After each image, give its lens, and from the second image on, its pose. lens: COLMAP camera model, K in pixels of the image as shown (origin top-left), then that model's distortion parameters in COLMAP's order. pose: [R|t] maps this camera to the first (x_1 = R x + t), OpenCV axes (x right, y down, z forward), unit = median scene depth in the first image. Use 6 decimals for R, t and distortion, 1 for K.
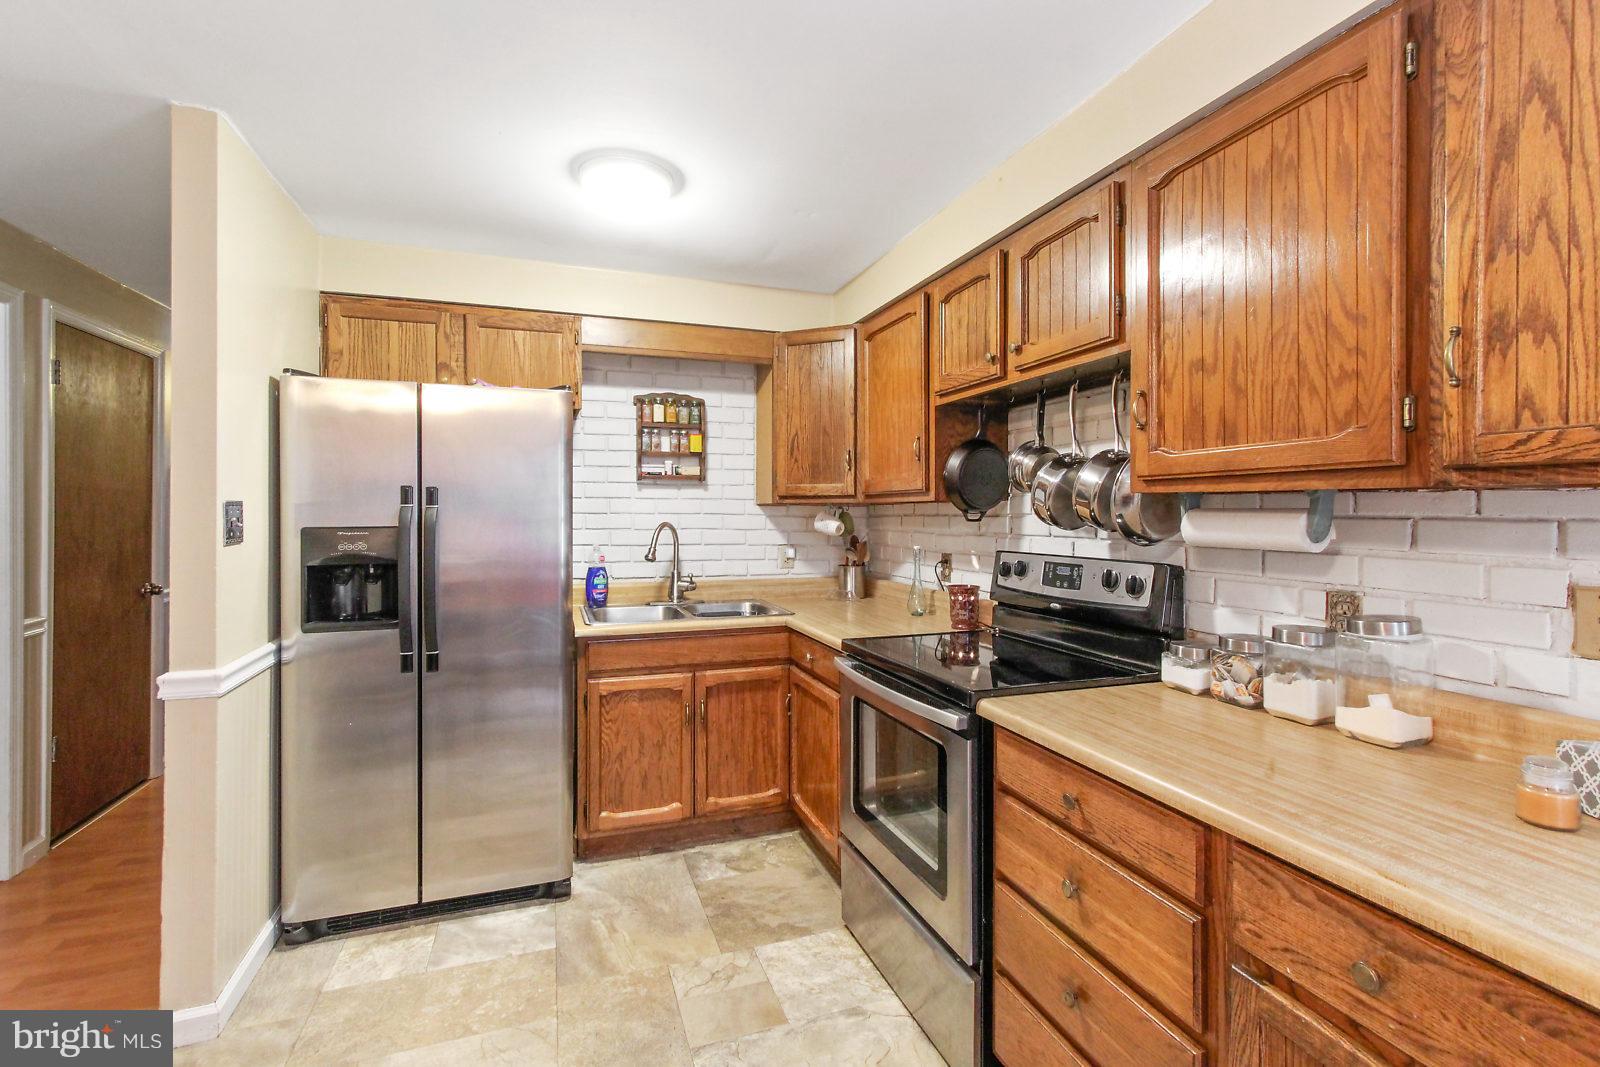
lens RADIAL K [[737.0, 0, 813.8], [0, 737.0, 512.4], [0, 0, 1]] dist [-0.000292, 0.001980]
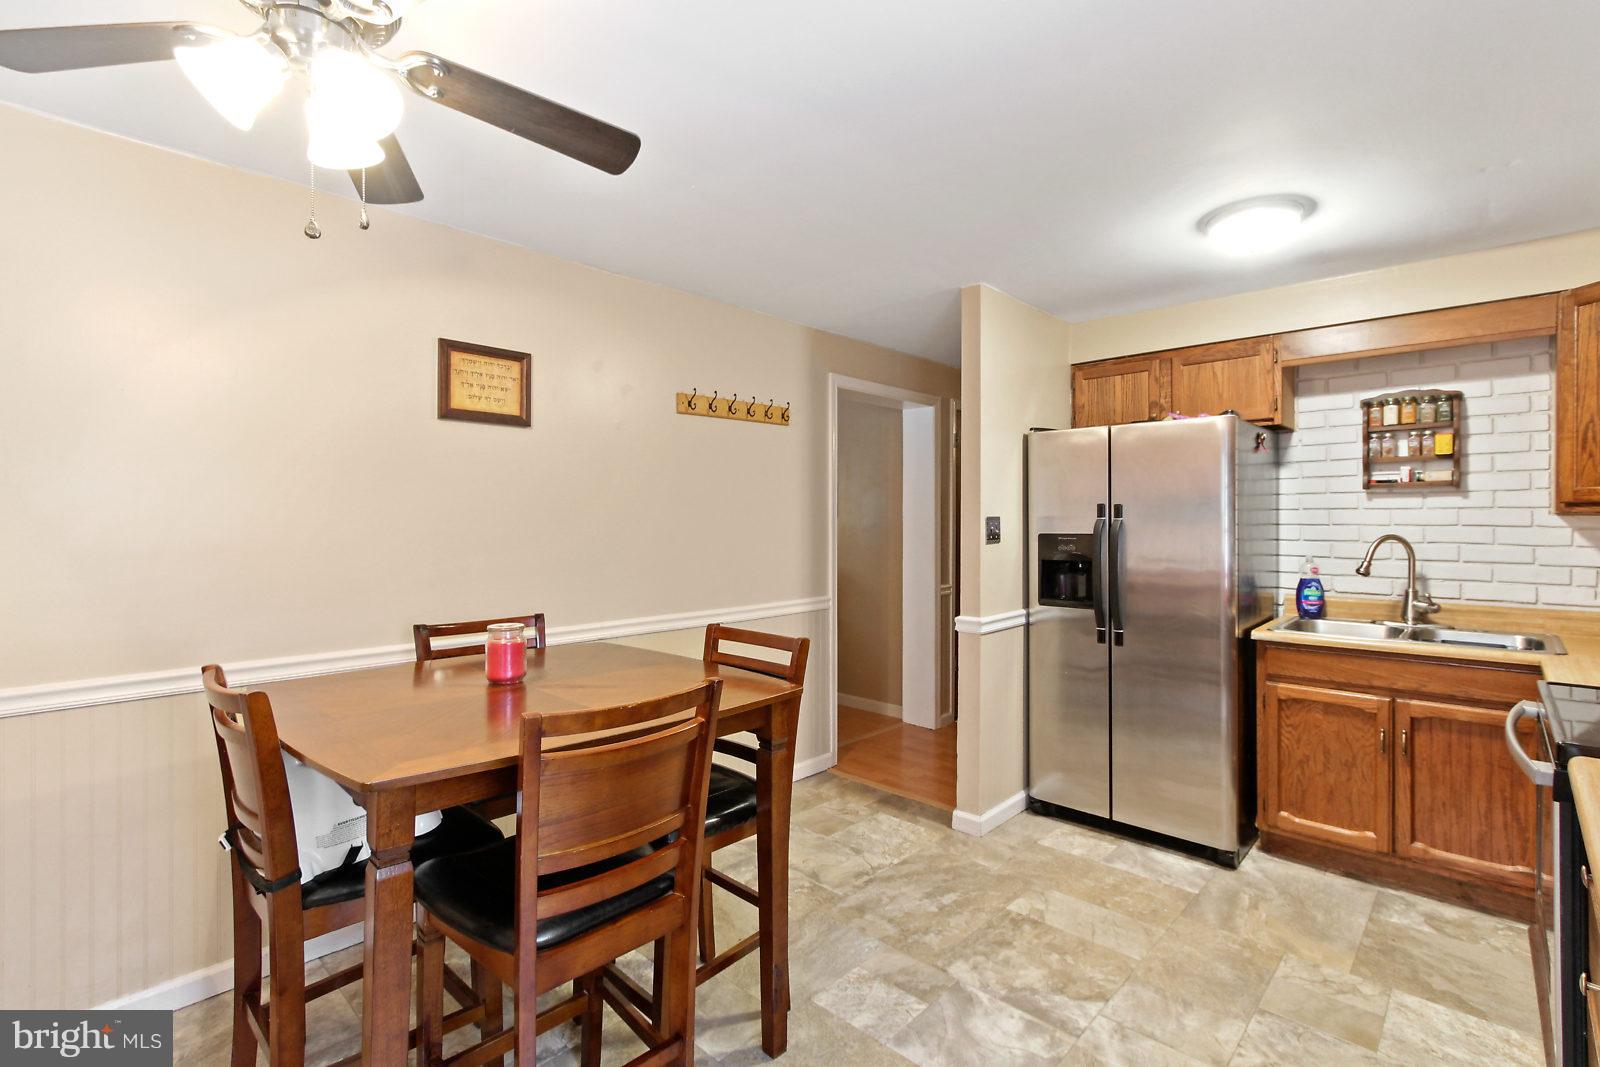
lens RADIAL K [[737.0, 0, 803.8], [0, 737.0, 525.6], [0, 0, 1]] dist [-0.000292, 0.001980]
pose [[0.448362, 0.002397, -0.893849, 0.327702], [-0.000493, 0.999997, 0.002435, 0.000413], [0.893852, -0.000651, 0.448362, -0.068536]]
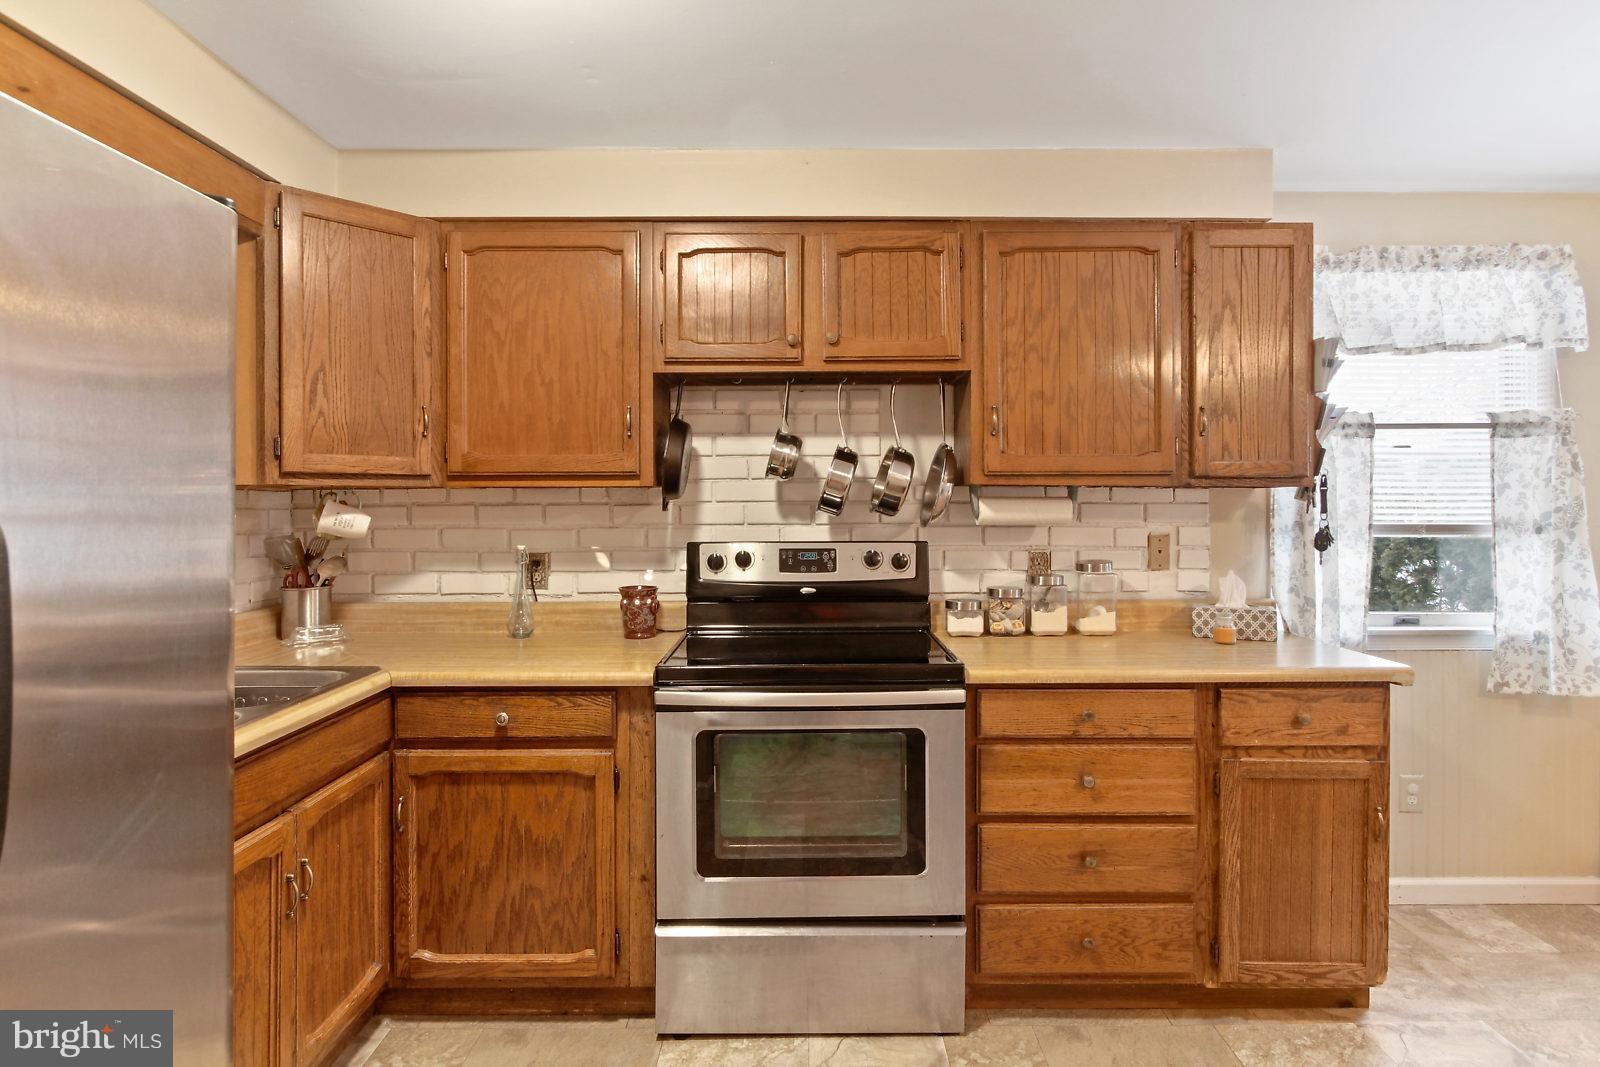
lens RADIAL K [[839.4, 0, 793.9], [0, 839.4, 499.6], [0, 0, 1]] dist [-0.003446, -0.001293]
pose [[0.333913, -0.003723, 0.942597, -1.304989], [0.002234, 0.999993, 0.003158, -0.007137], [-0.942601, 0.001051, 0.333919, 1.028324]]
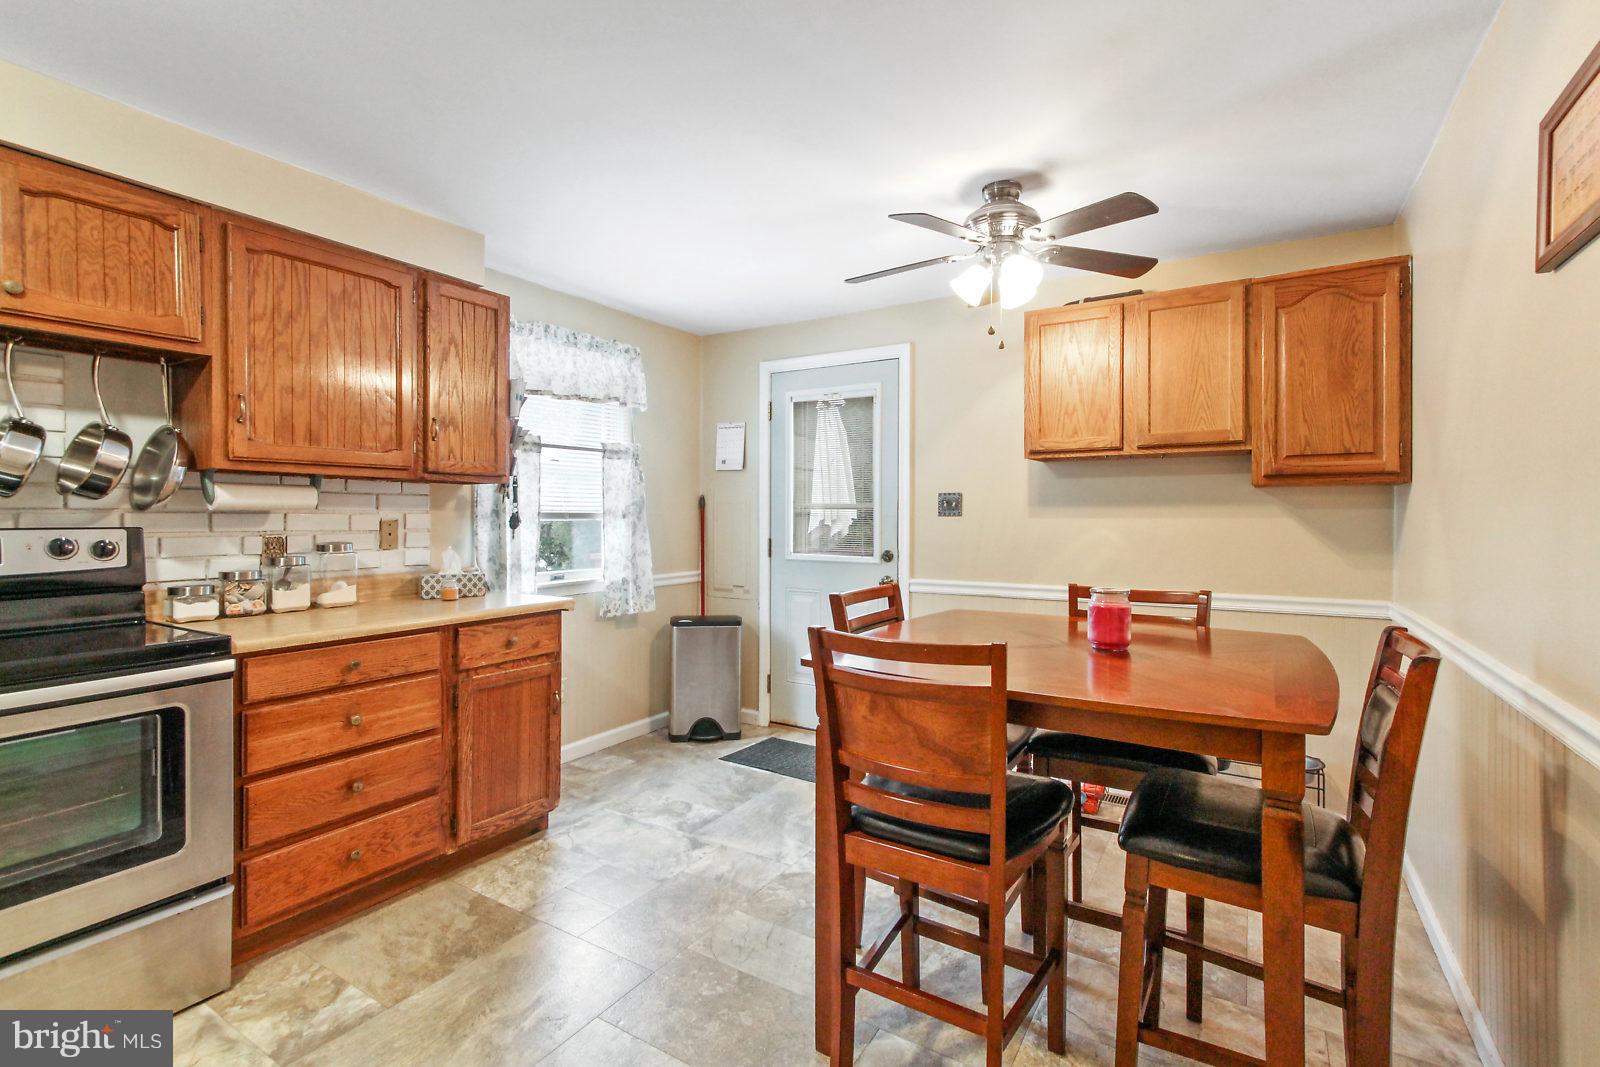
lens RADIAL K [[737.0, 0, 831.8], [0, 737.0, 518.2], [0, 0, 1]] dist [-0.000292, 0.001980]
pose [[-0.649843, -0.010821, 0.759991, -1.584517], [-0.005875, 0.999940, 0.009215, 0.053857], [-0.760045, 0.001523, -0.649868, 1.293847]]
